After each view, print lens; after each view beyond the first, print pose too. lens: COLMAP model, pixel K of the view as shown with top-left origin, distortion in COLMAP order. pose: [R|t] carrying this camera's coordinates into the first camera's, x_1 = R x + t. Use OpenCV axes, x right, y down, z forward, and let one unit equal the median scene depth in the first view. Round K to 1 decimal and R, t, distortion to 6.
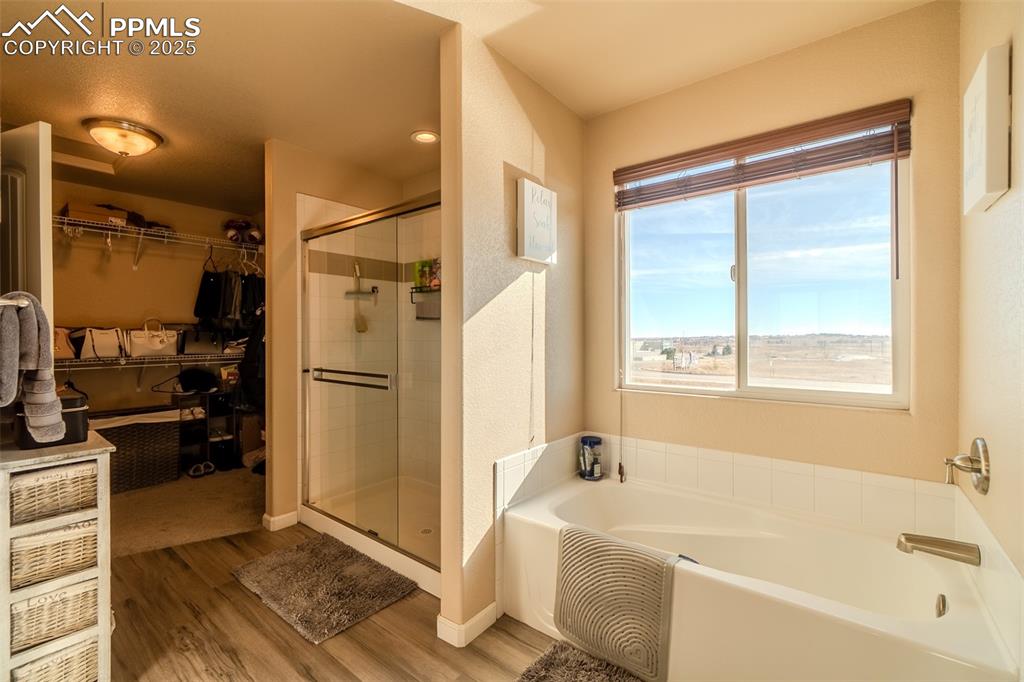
lens RADIAL K [[439.6, 0, 502.3], [0, 439.6, 335.4], [0, 0, 1]] dist [-0.004324, 0.001095]
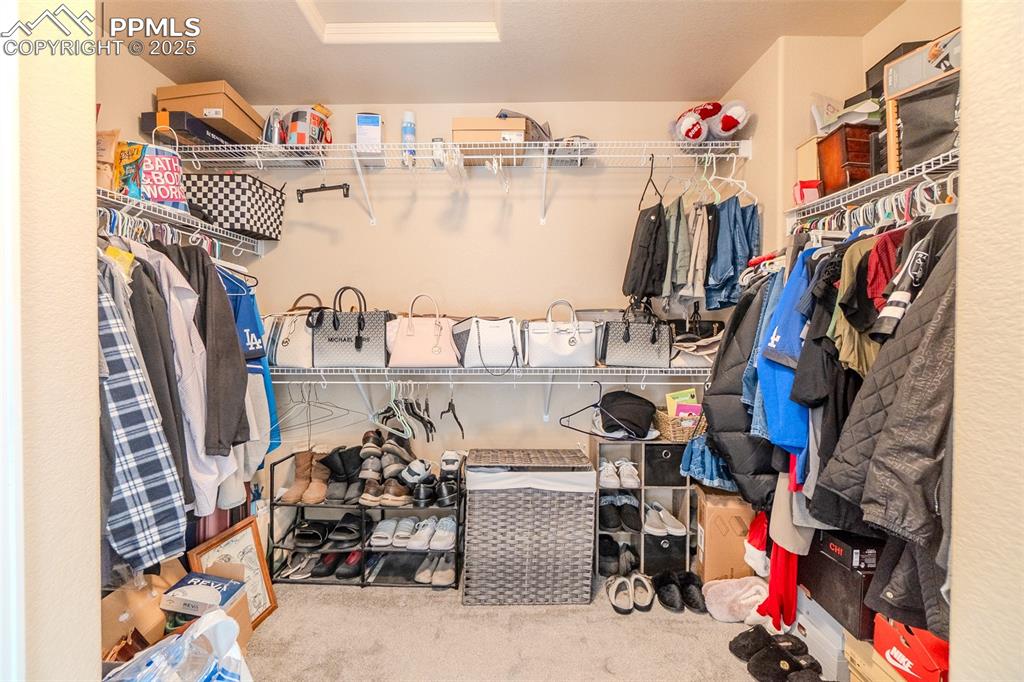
lens RADIAL K [[439.6, 0, 502.3], [0, 439.6, 335.4], [0, 0, 1]] dist [-0.004324, 0.001095]
pose [[0.619640, 0.013292, -0.784774, -0.383229], [-0.006531, 0.999909, 0.011779, 0.000708], [0.784859, -0.002174, 0.619670, 0.569446]]
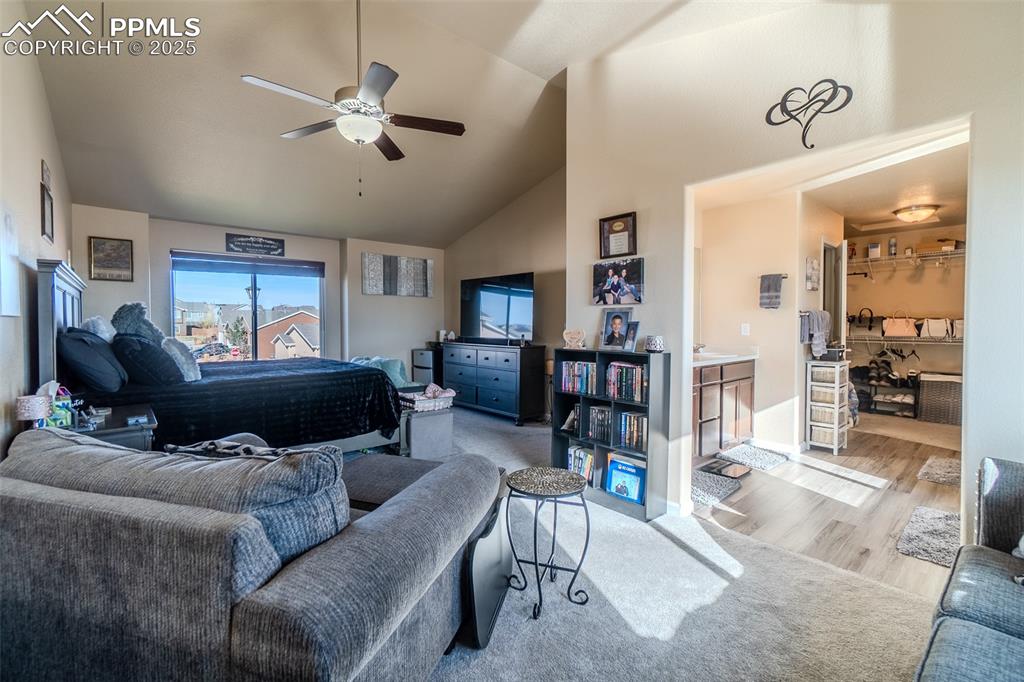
lens RADIAL K [[439.6, 0, 502.3], [0, 439.6, 335.4], [0, 0, 1]] dist [-0.004324, 0.001095]
pose [[-0.187765, 0.029010, -0.981786, 0.844746], [-0.003408, 0.999538, 0.030186, 0.001885], [0.982208, 0.009014, -0.187579, -0.217607]]
